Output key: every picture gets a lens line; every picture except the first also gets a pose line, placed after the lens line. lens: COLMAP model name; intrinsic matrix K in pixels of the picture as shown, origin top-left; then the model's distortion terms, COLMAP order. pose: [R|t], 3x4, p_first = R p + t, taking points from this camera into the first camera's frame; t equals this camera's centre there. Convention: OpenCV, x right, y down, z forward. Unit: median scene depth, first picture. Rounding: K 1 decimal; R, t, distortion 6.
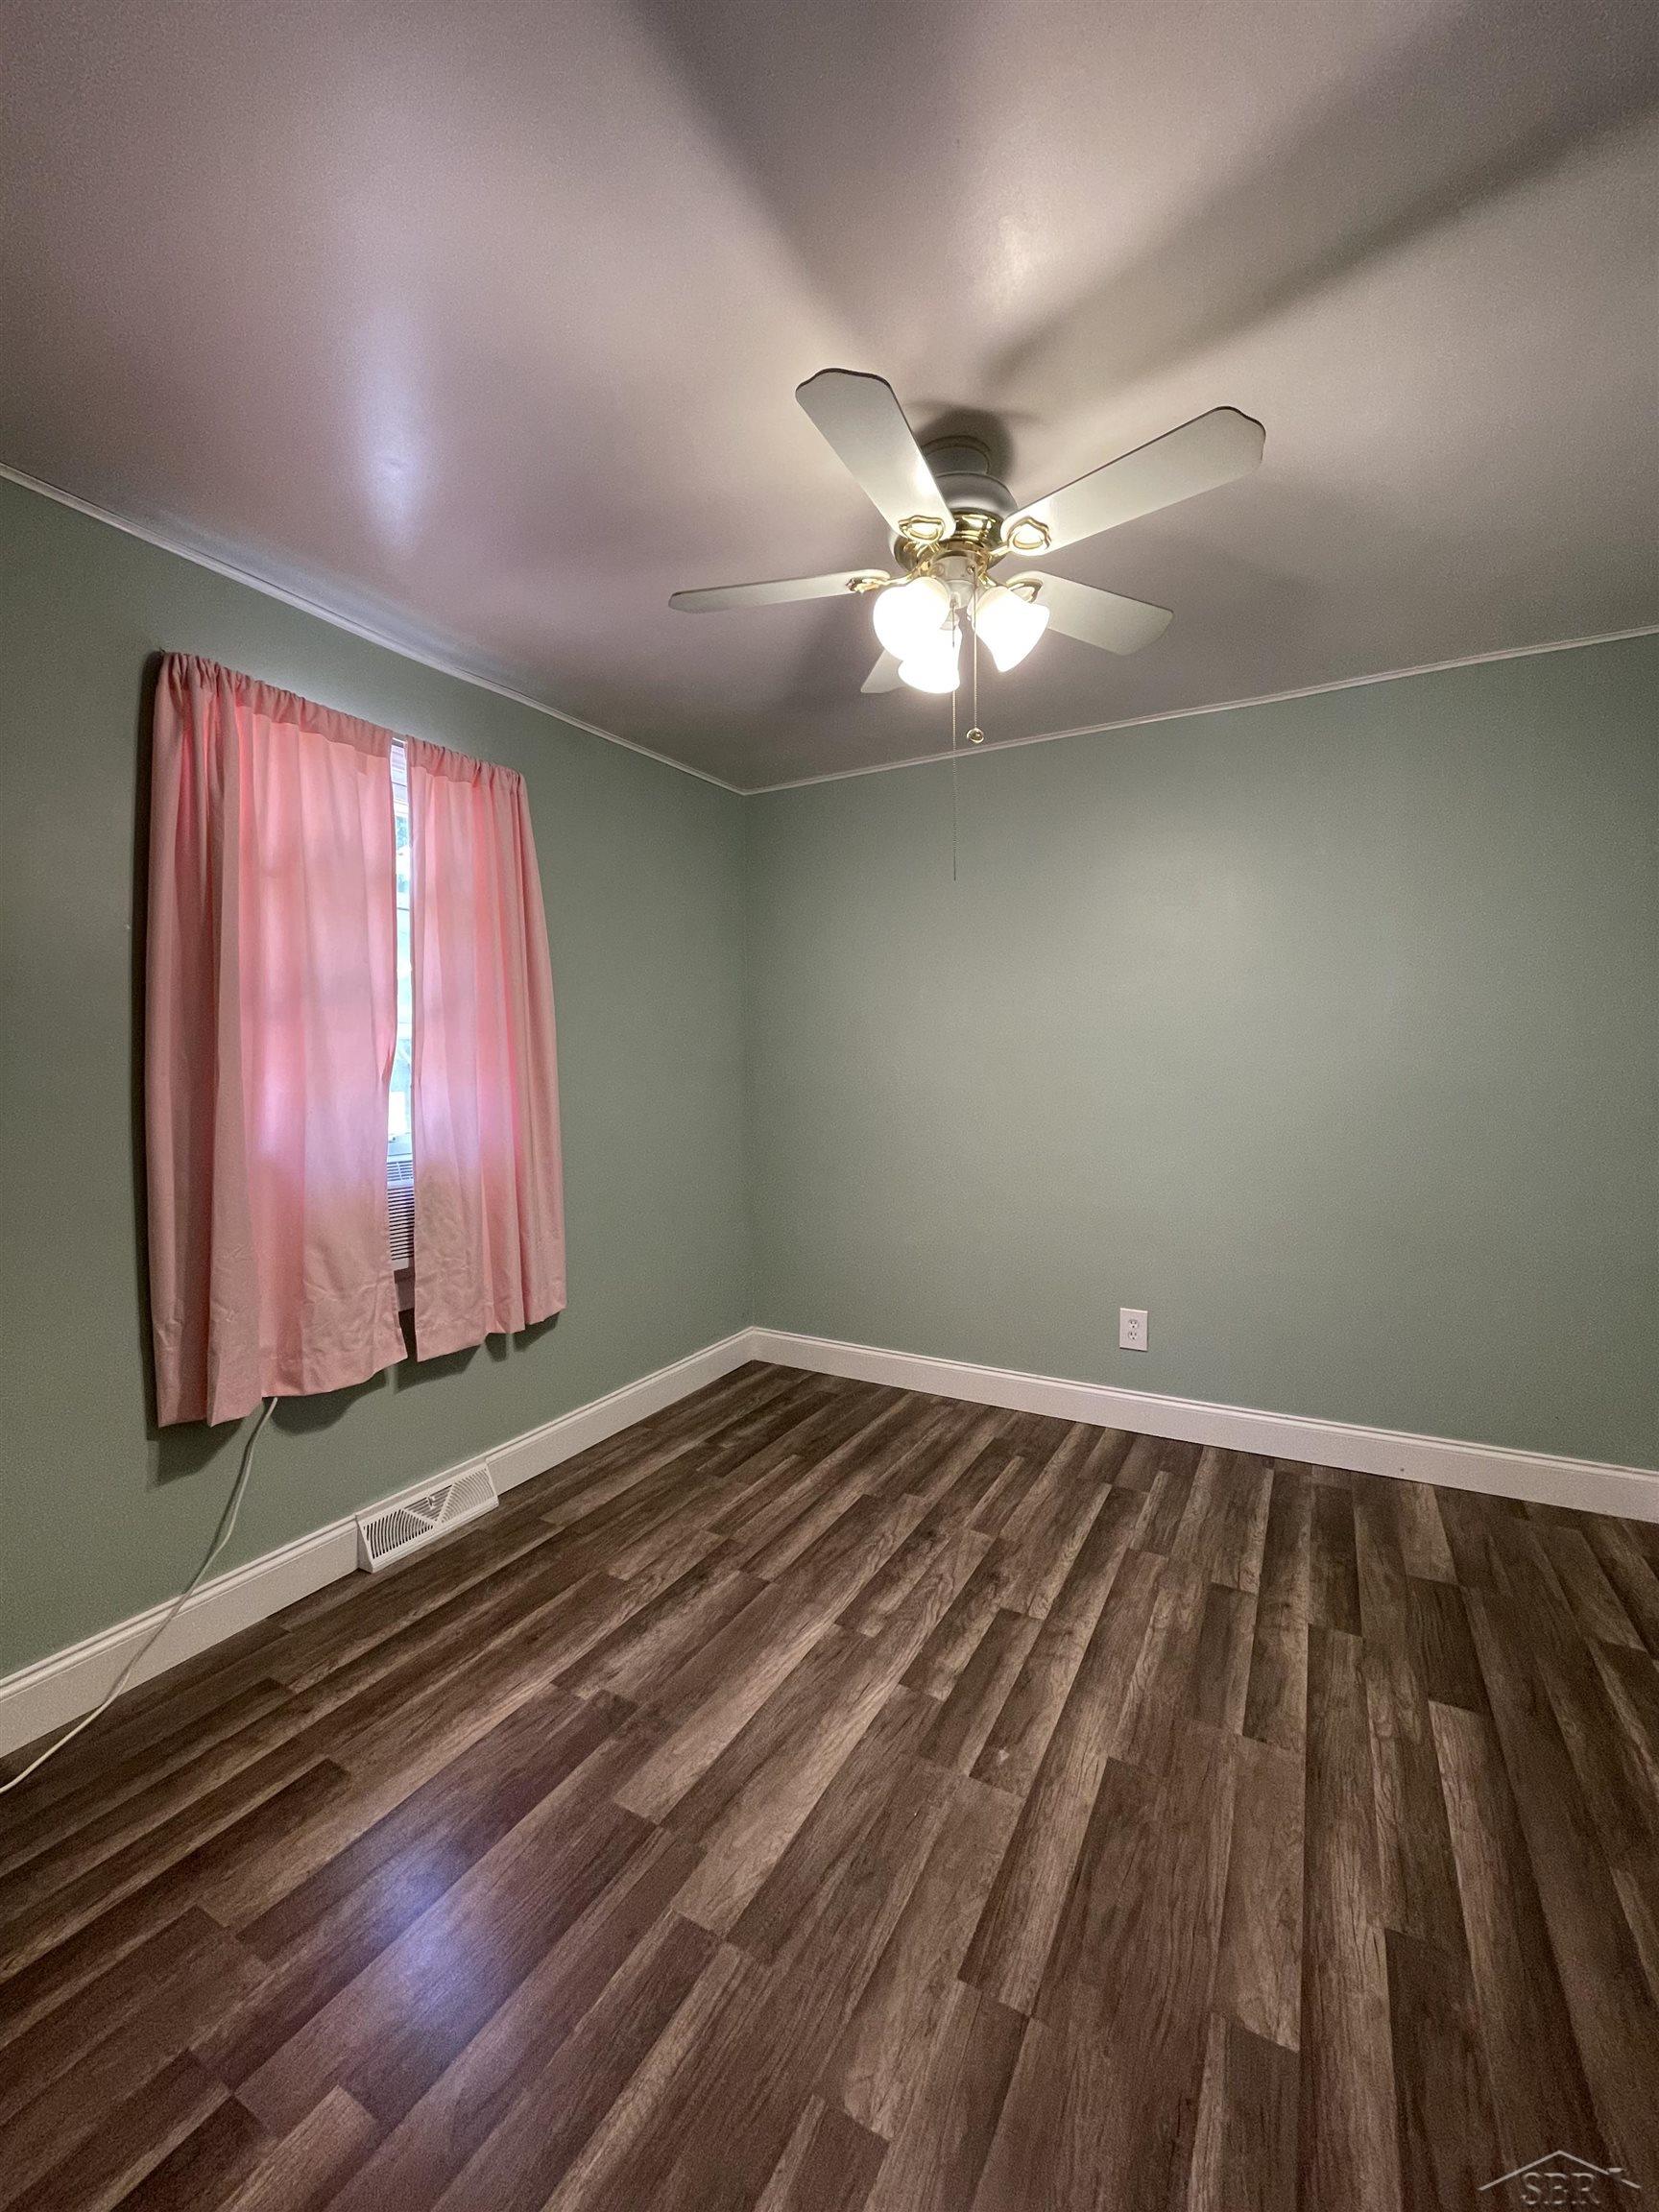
lens RADIAL K [[896.1, 0, 829.5], [0, 896.1, 1106.0], [0, 0, 1]] dist [-0.002039, -0.000179]
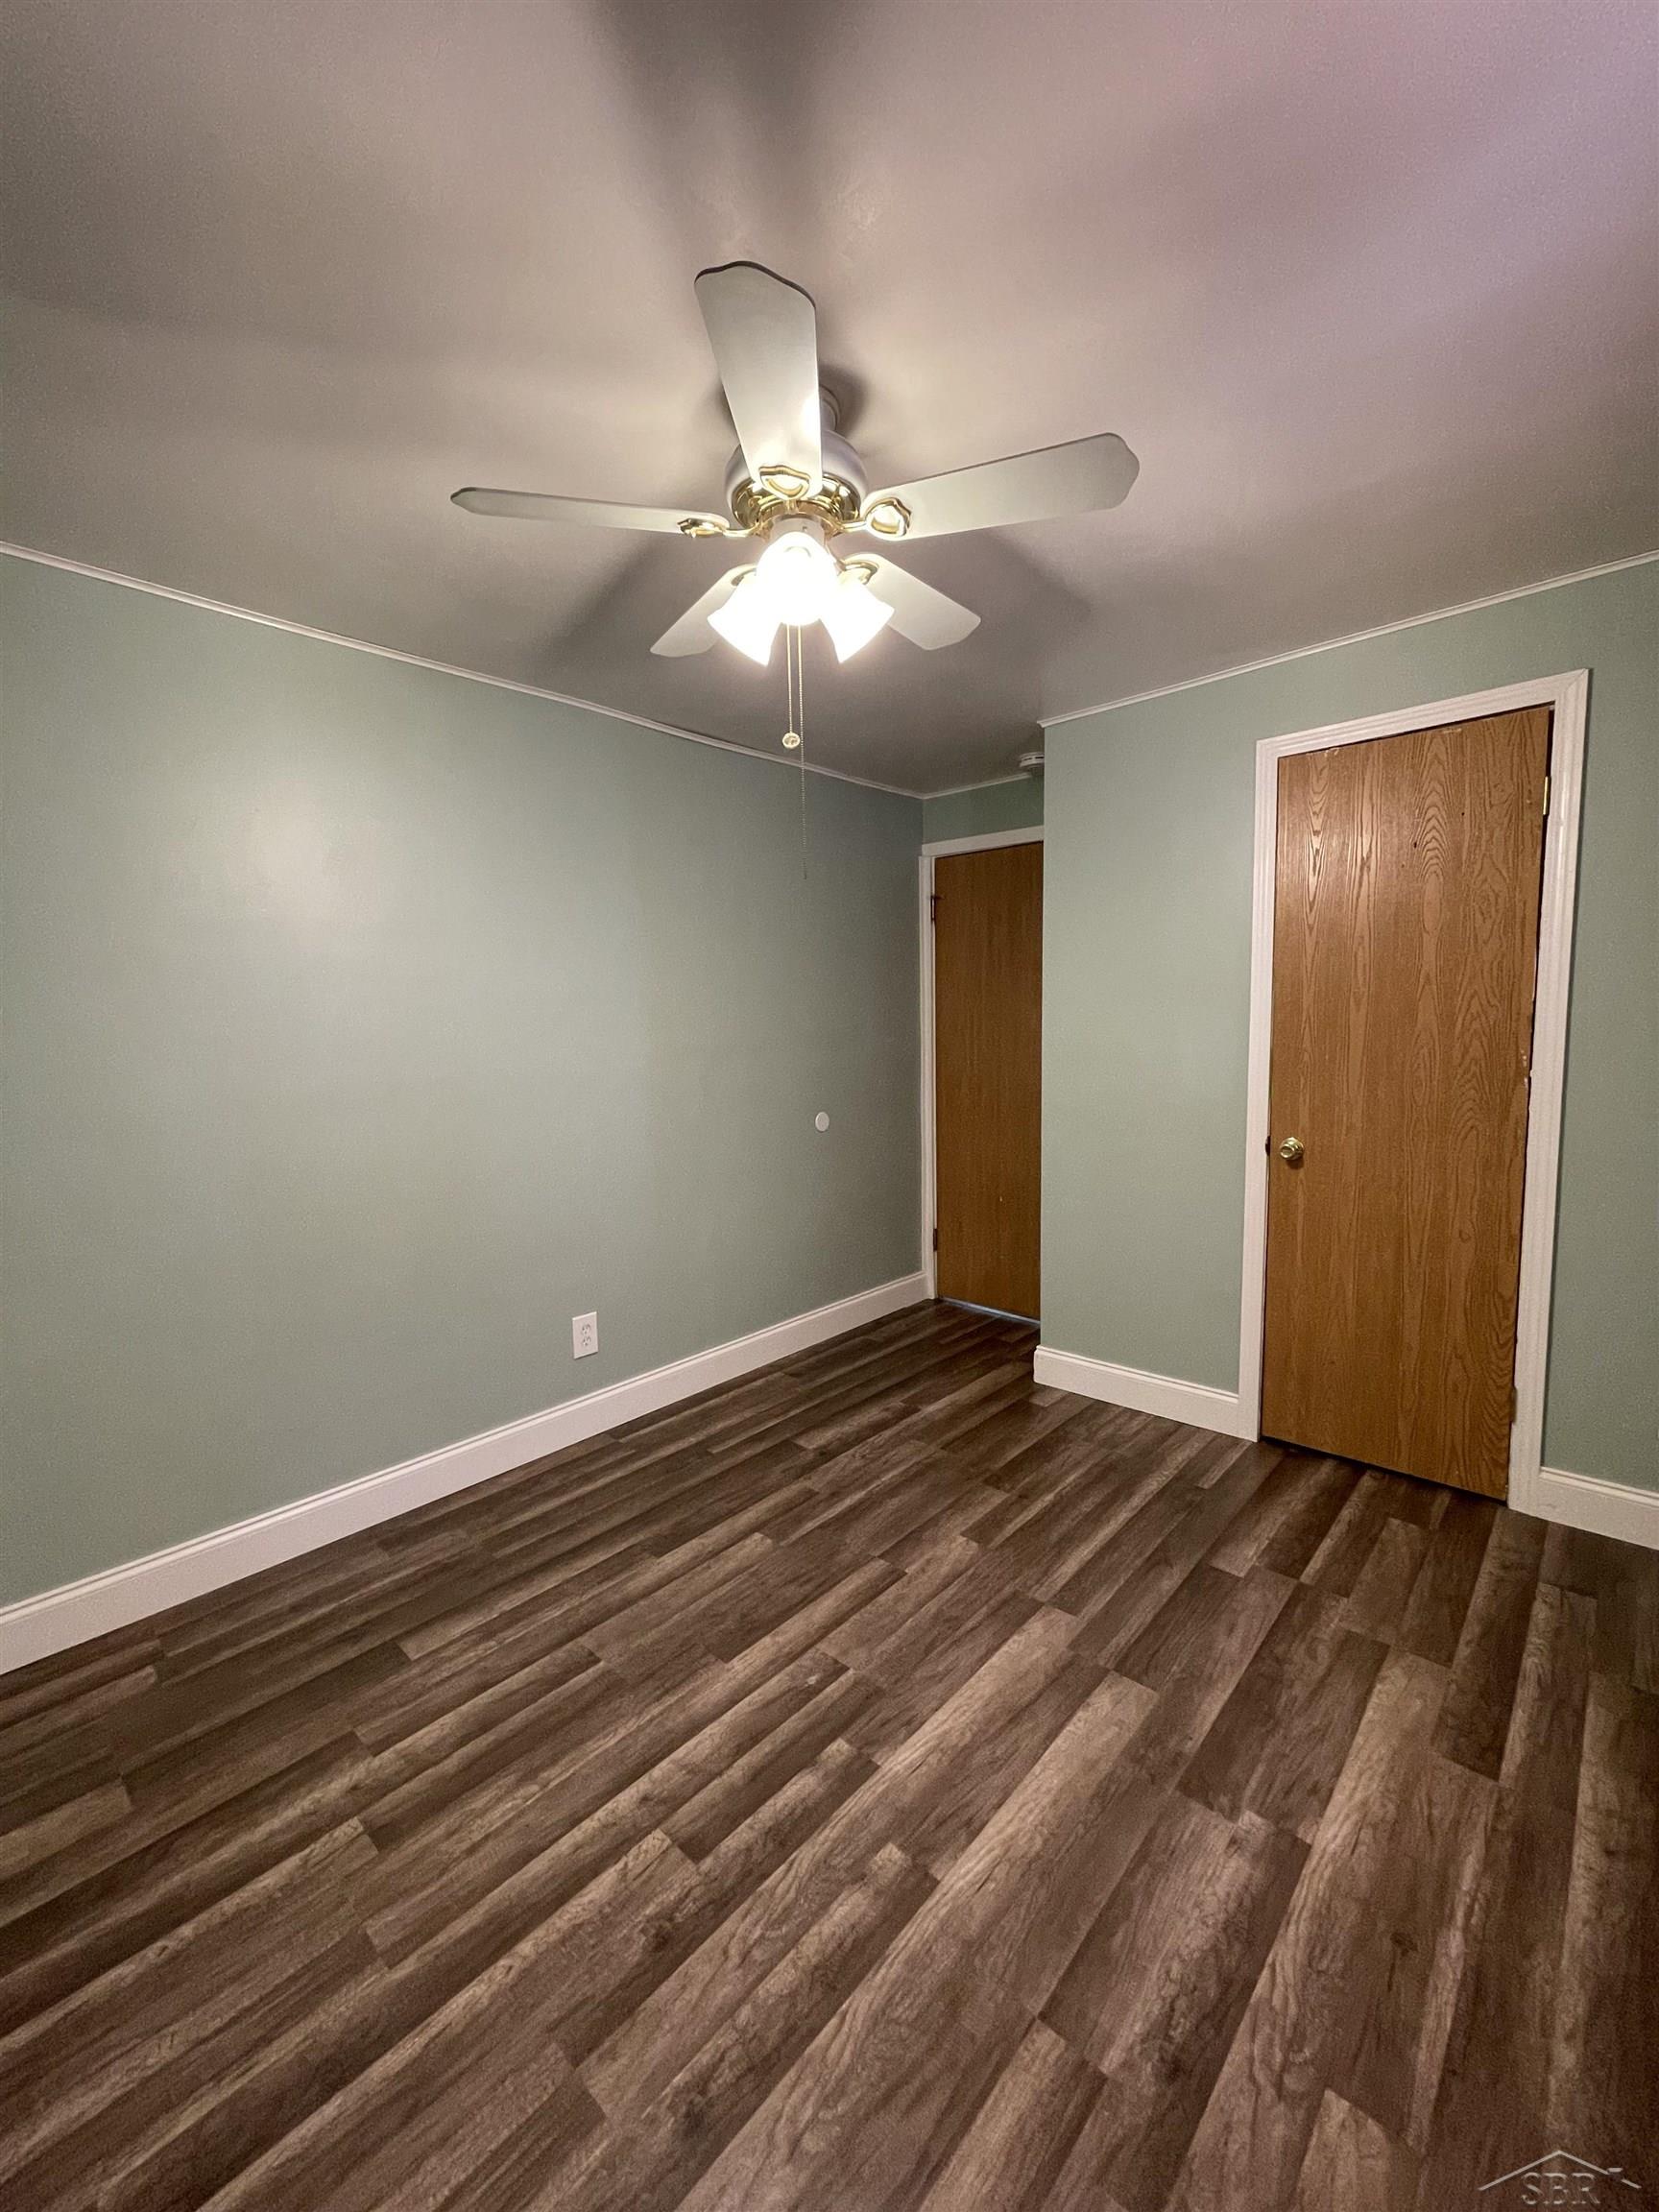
lens RADIAL K [[896.1, 0, 829.5], [0, 896.1, 1106.0], [0, 0, 1]] dist [-0.002039, -0.000179]
pose [[-0.971615, 0.011767, 0.236275, -0.094842], [0.046506, 0.988774, 0.141999, -0.139541], [-0.231952, 0.148956, -0.961255, 1.810432]]
